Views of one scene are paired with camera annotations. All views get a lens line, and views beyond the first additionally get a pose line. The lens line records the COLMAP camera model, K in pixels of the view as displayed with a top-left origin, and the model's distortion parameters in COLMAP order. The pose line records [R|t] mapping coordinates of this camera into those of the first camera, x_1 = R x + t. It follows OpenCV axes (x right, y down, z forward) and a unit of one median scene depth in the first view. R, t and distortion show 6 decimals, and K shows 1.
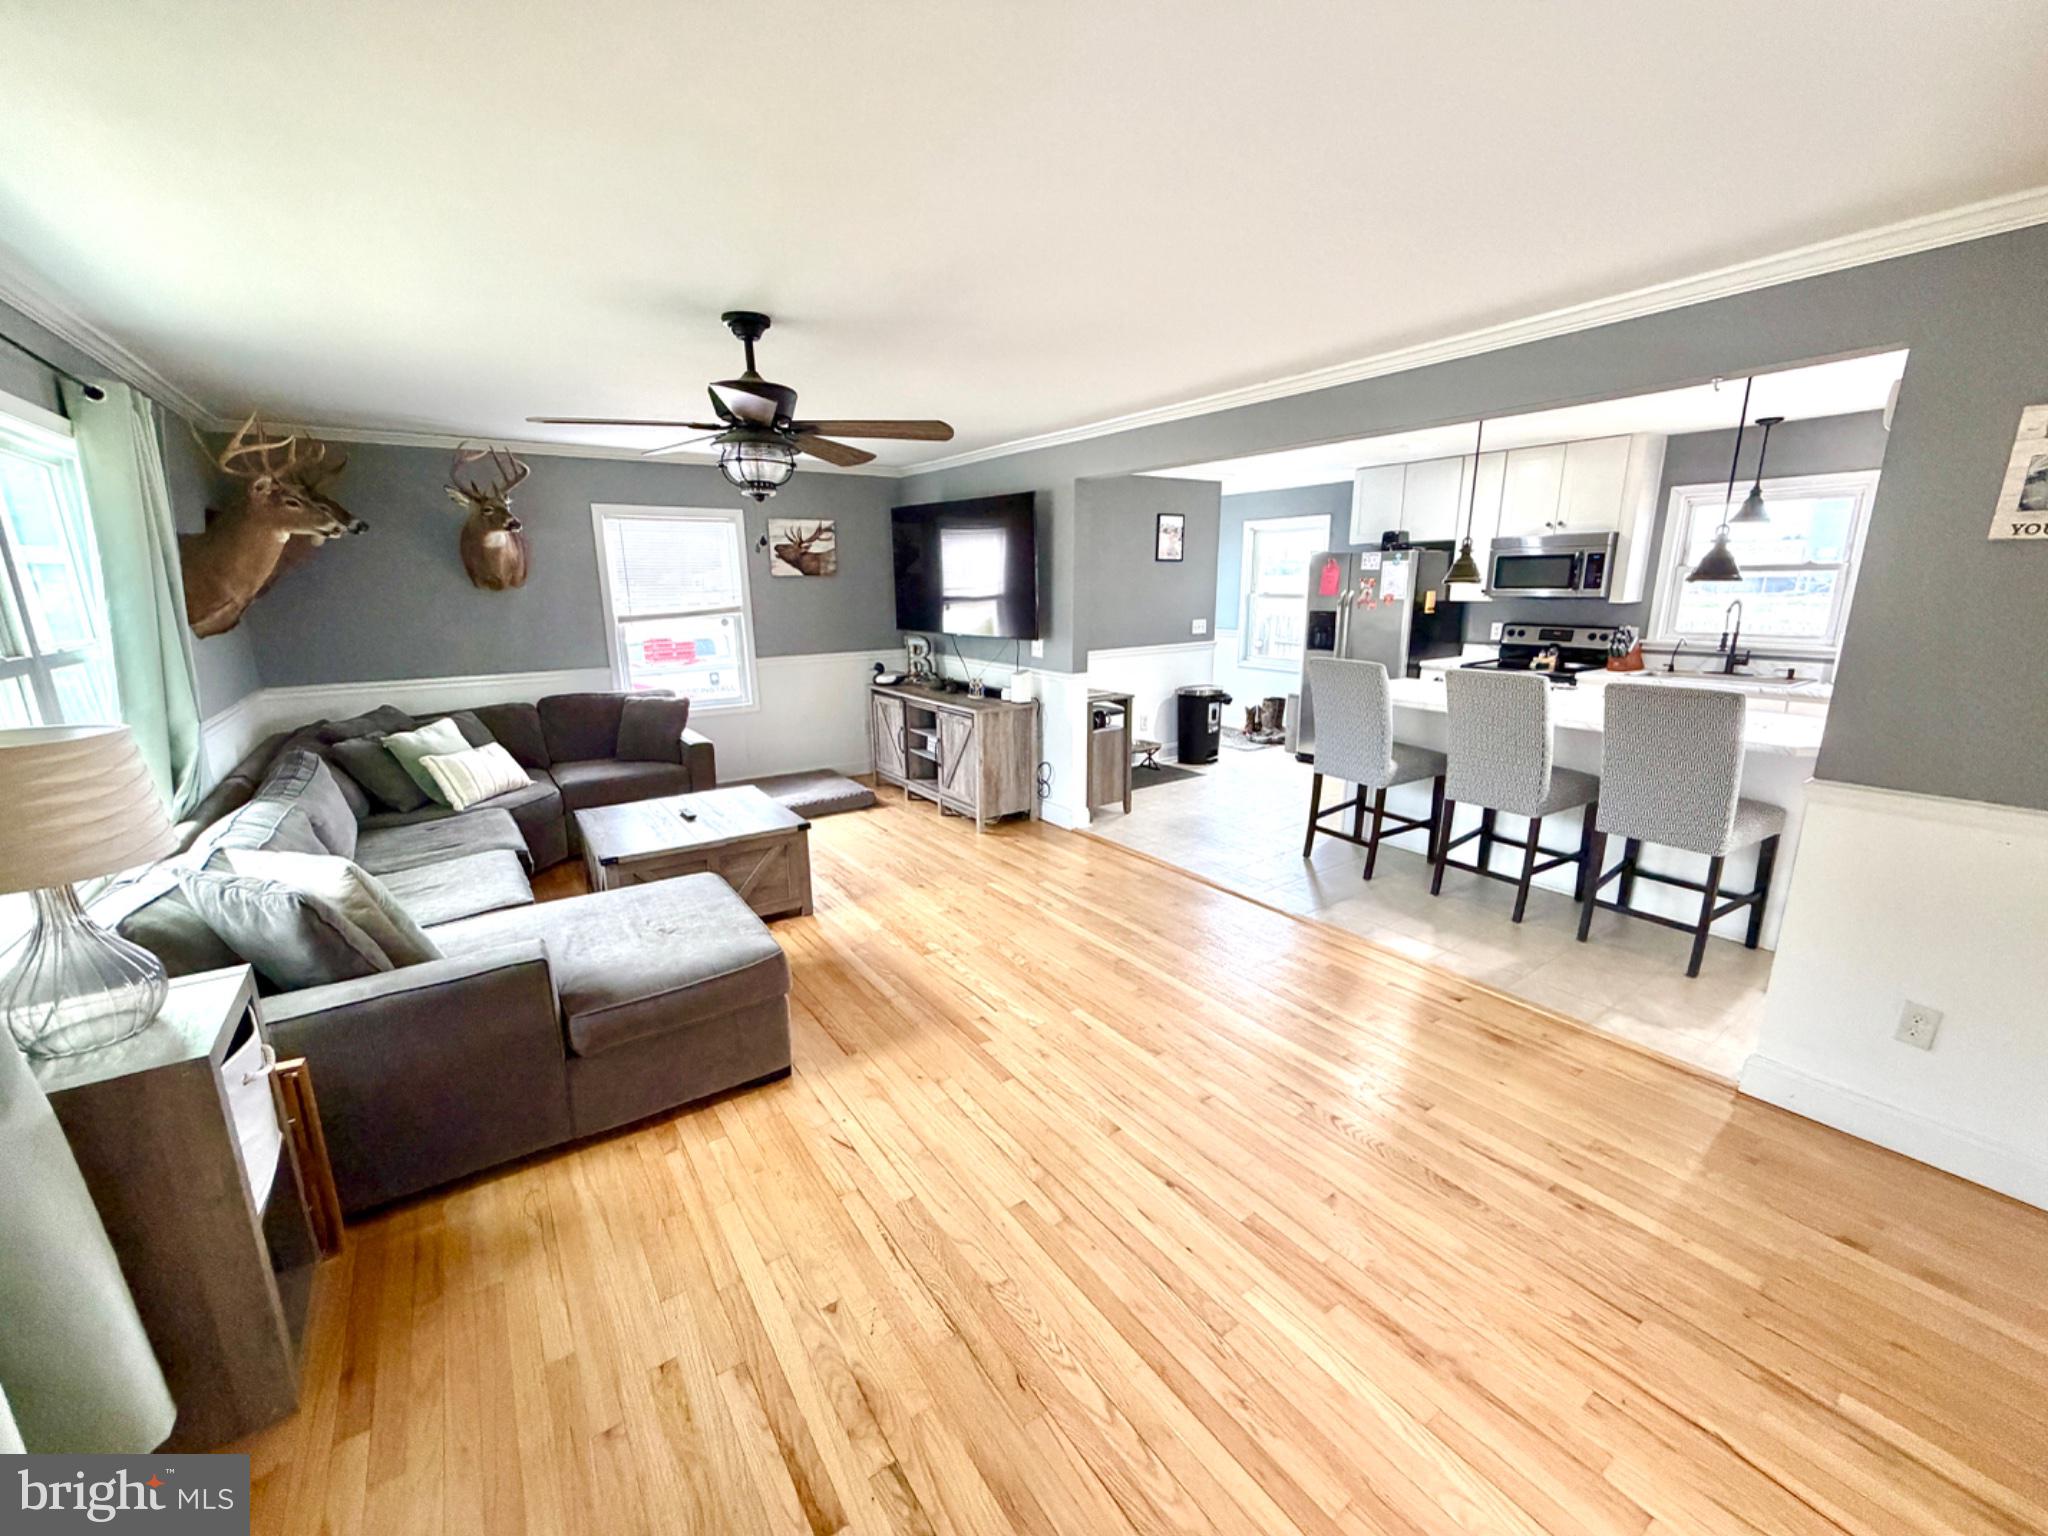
lens RADIAL K [[814.0, 0, 1016.1], [0, 814.0, 769.8], [0, 0, 1]] dist [0.001016, -0.000232]
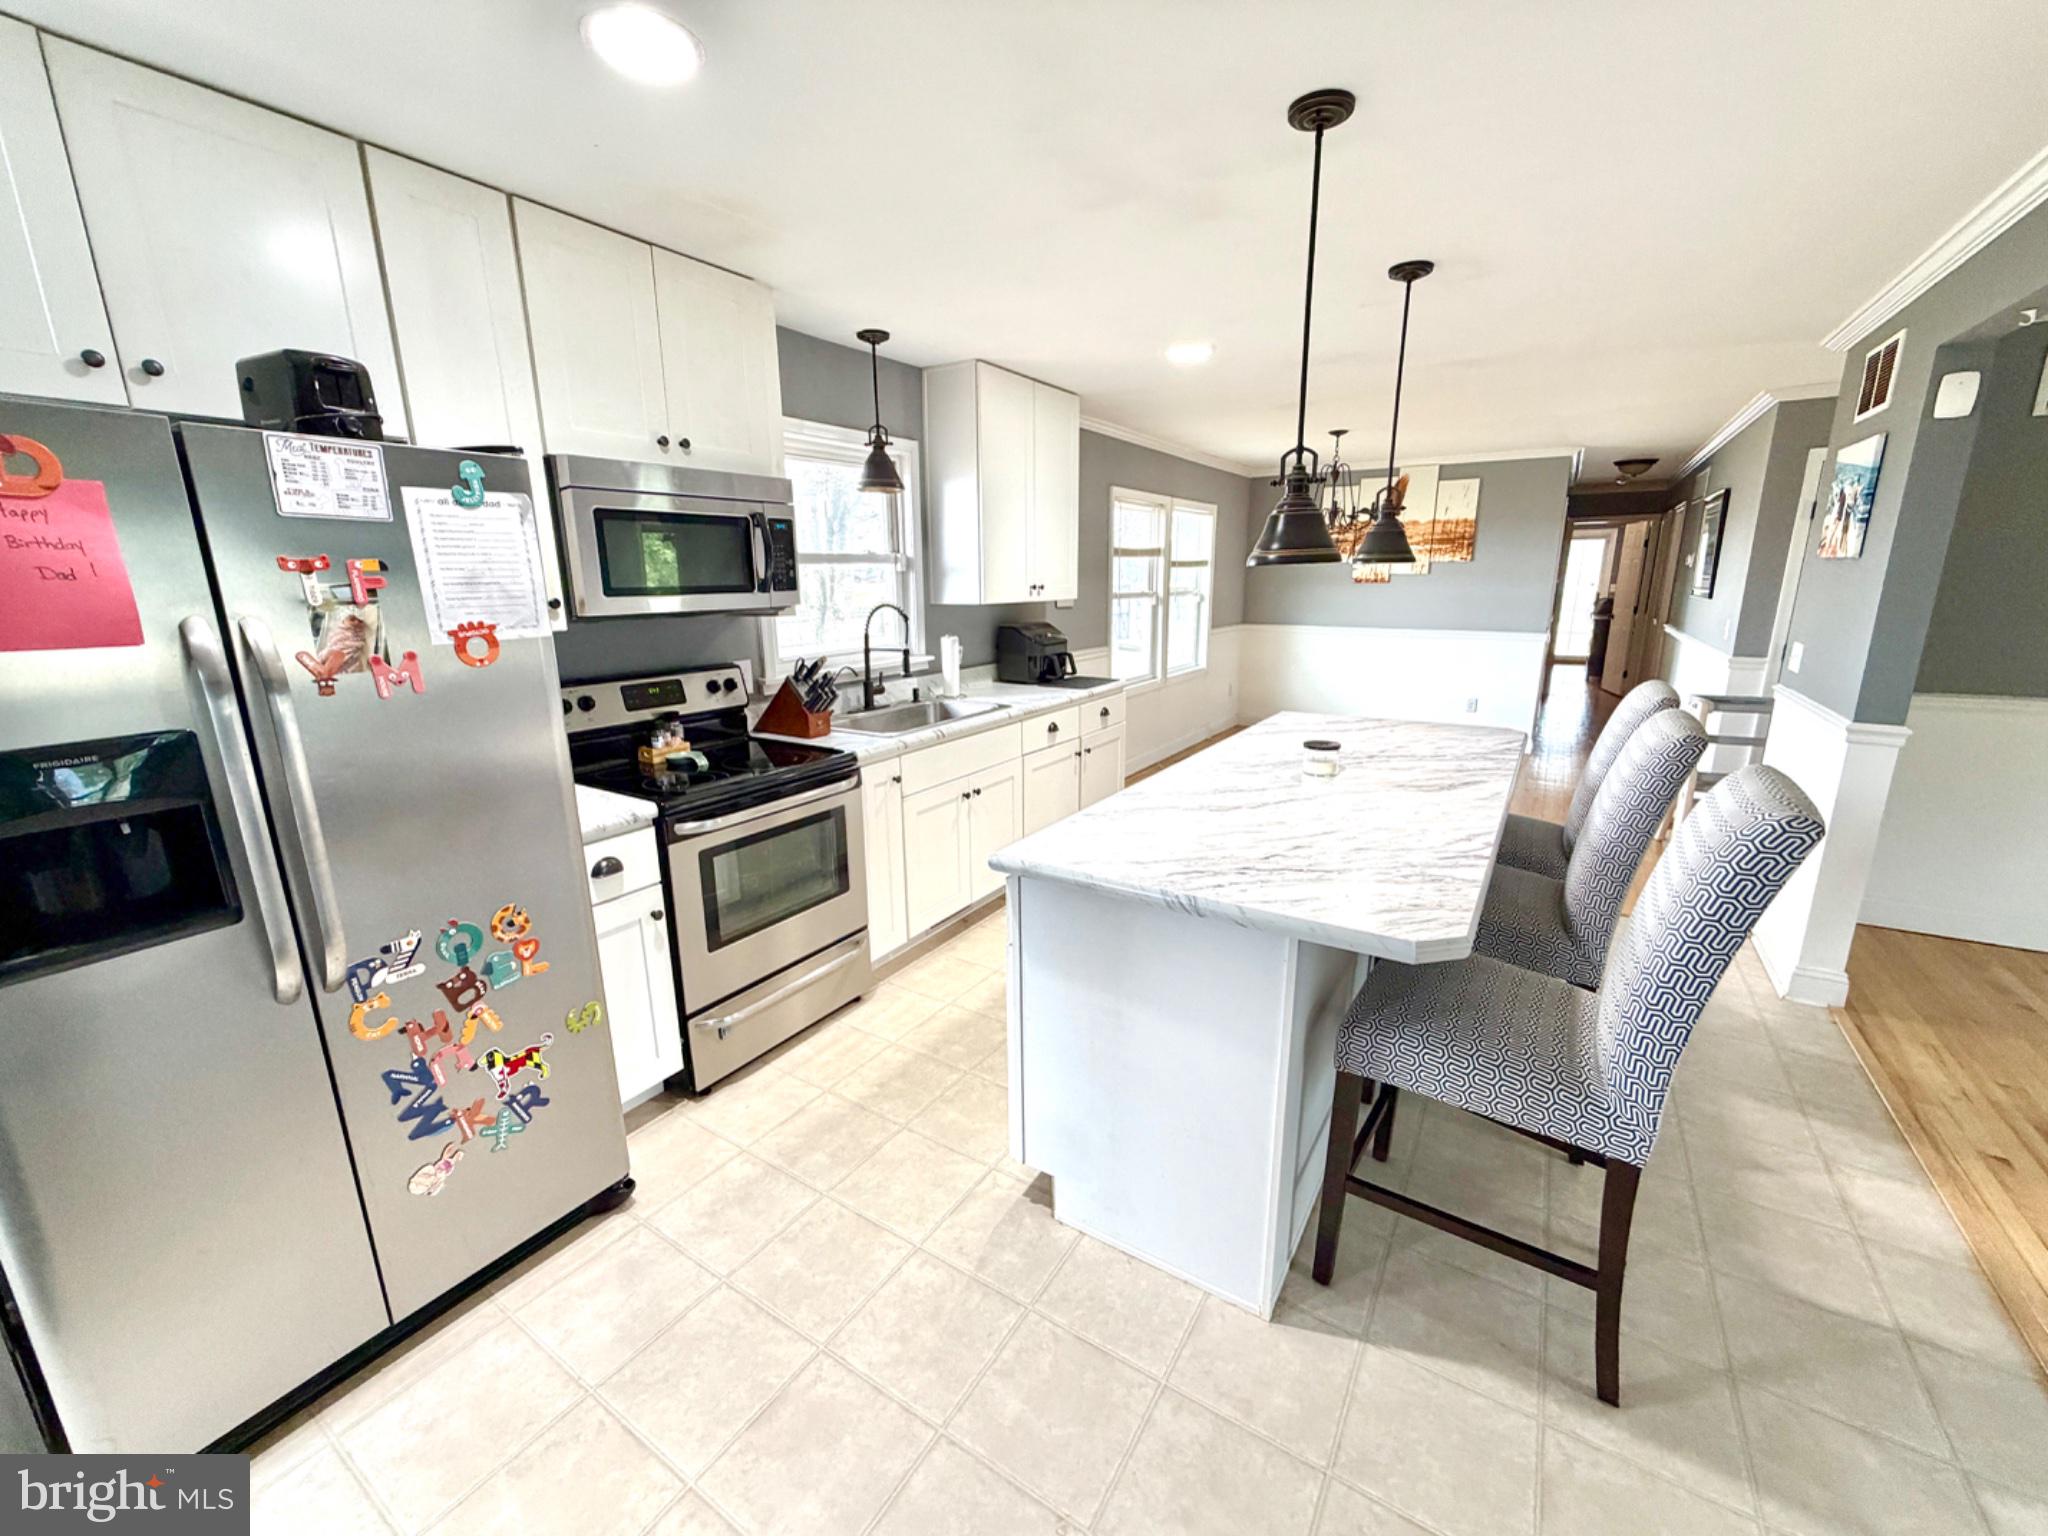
lens RADIAL K [[817.3, 0, 1016.7], [0, 817.3, 771.4], [0, 0, 1]] dist [0.000150, -0.000170]
pose [[-0.377107, -0.199157, 0.904503, 0.185534], [0.229042, 0.926218, 0.299431, -0.252969], [-0.897402, 0.320087, -0.303668, 1.134045]]
